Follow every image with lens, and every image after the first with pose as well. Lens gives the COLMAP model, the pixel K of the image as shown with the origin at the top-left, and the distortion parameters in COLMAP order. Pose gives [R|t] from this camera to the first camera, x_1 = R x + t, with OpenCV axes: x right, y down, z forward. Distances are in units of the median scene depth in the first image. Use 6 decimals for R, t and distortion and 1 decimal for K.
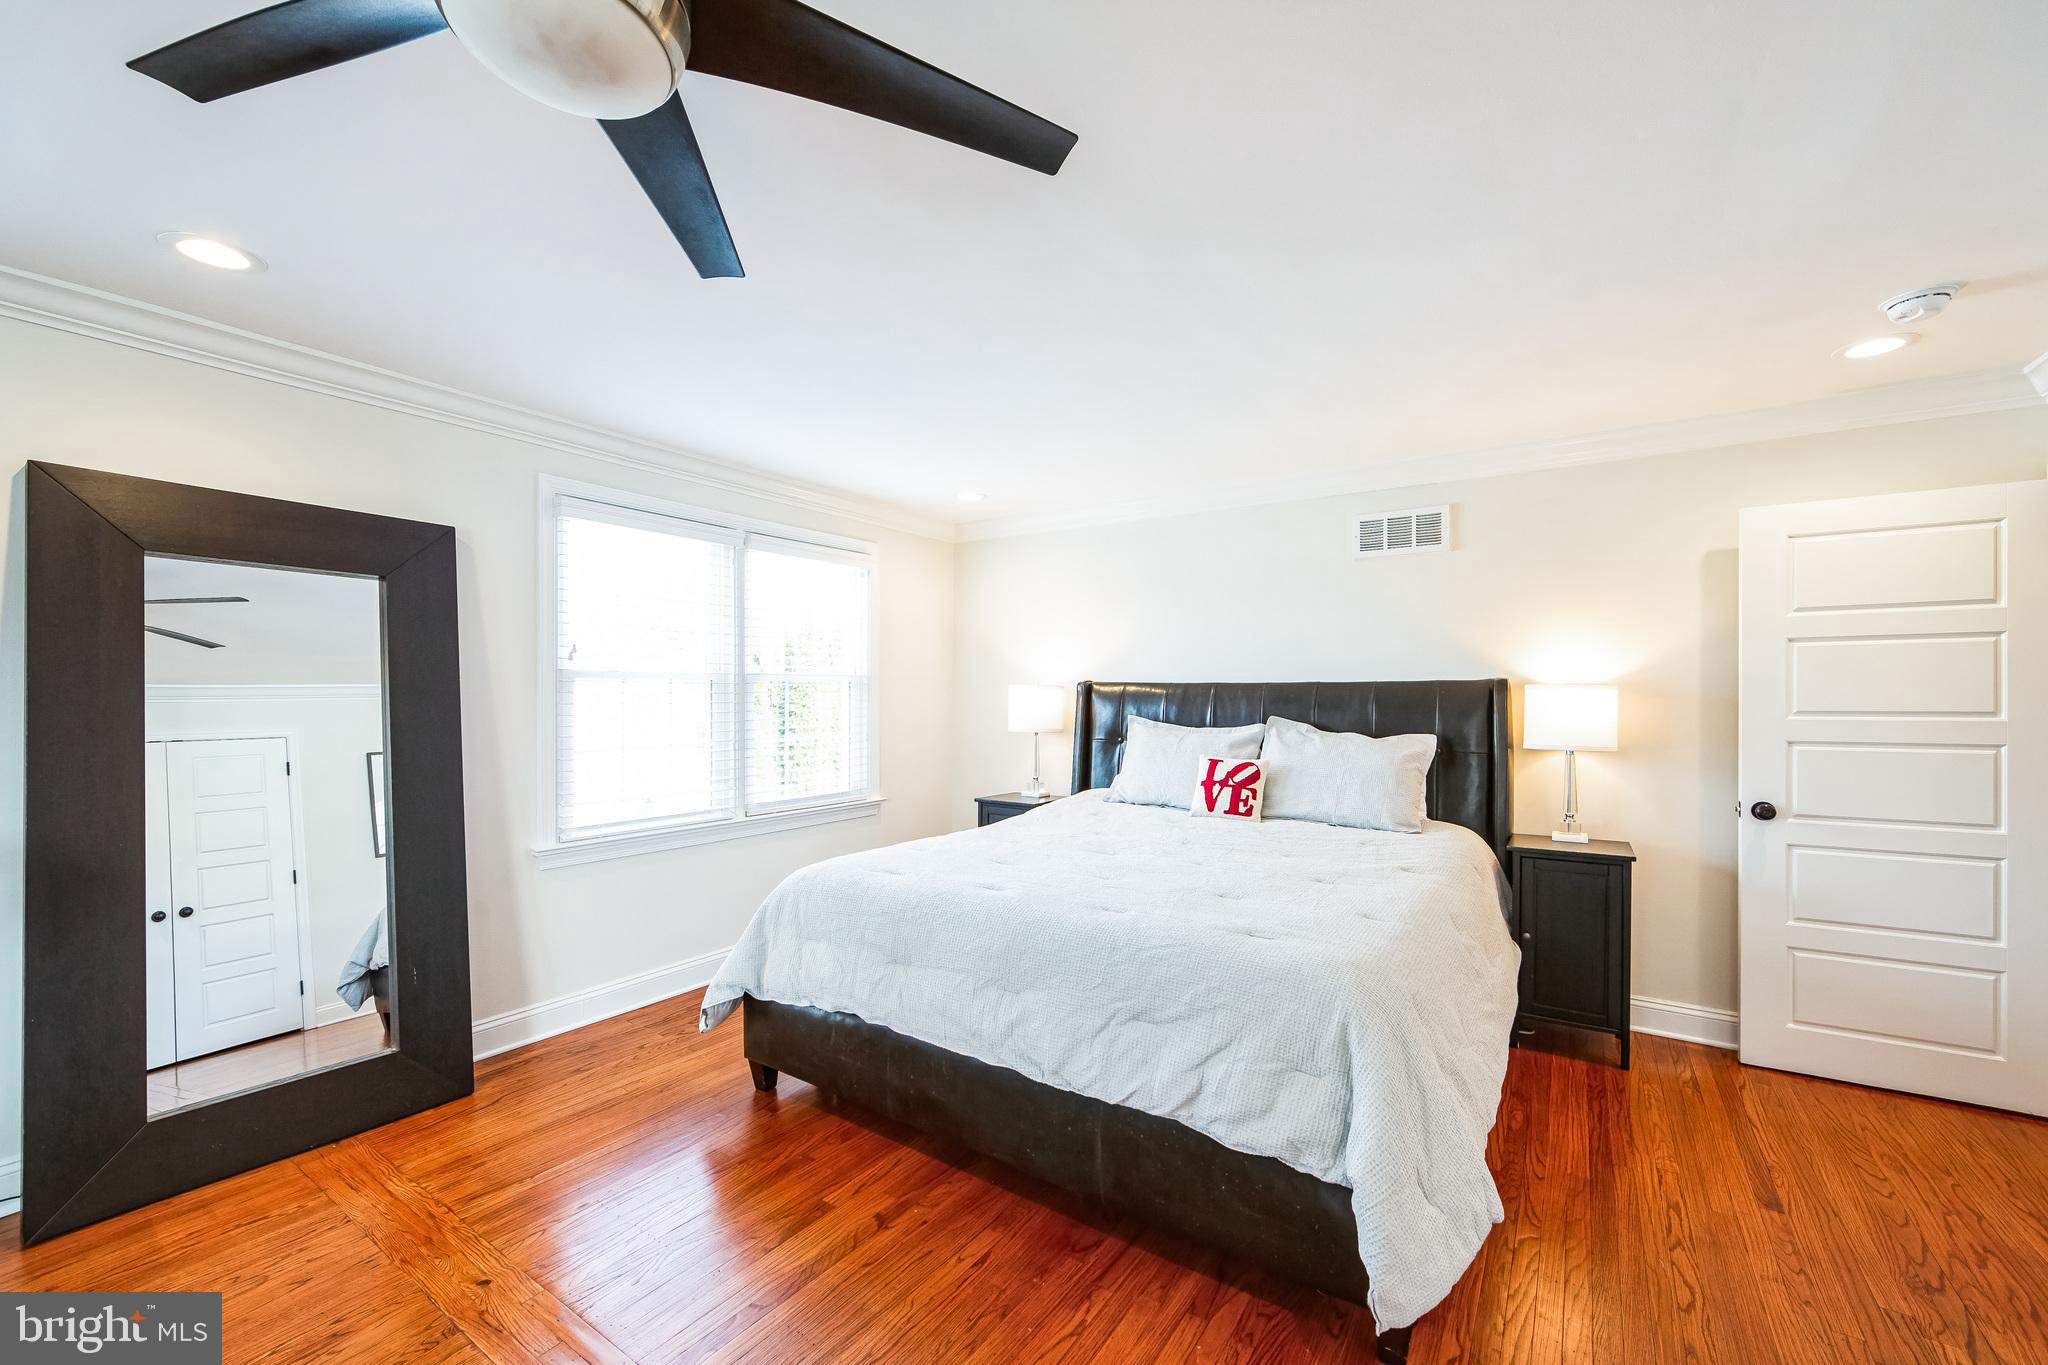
lens RADIAL K [[823.0, 0, 1022.1], [0, 823.0, 698.3], [0, 0, 1]] dist [-0.009279, 0.000574]
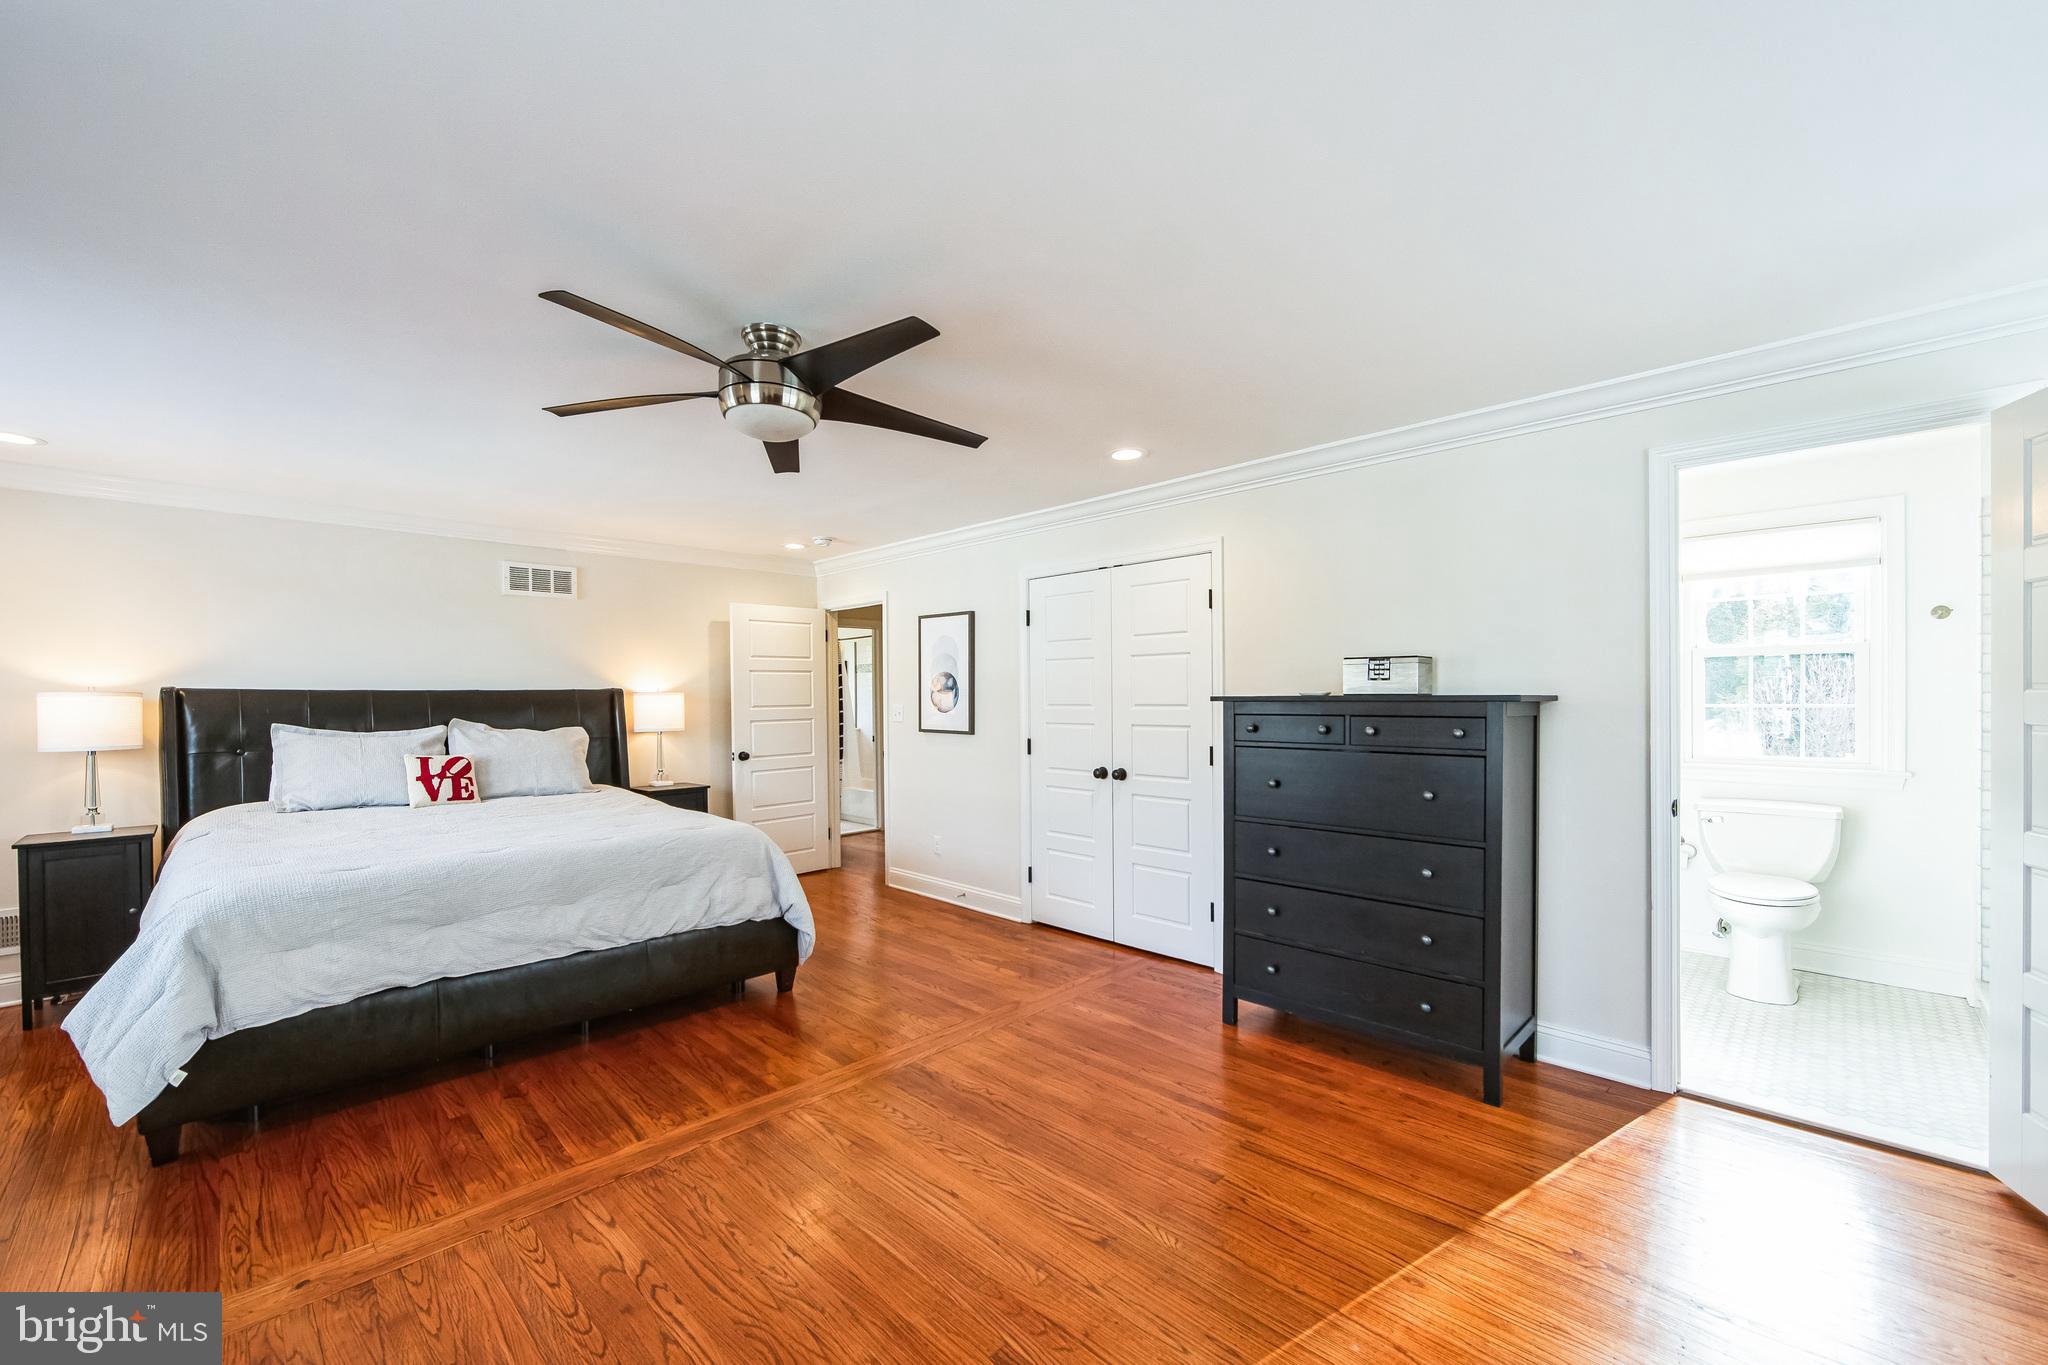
lens RADIAL K [[823.0, 0, 1027.8], [0, 823.0, 700.3], [0, 0, 1]] dist [-0.009279, 0.000574]
pose [[0.182913, -0.008448, 0.983093, -0.765834], [0.013774, 0.999887, 0.006030, -0.000269], [-0.983033, 0.012438, 0.183008, -0.040967]]
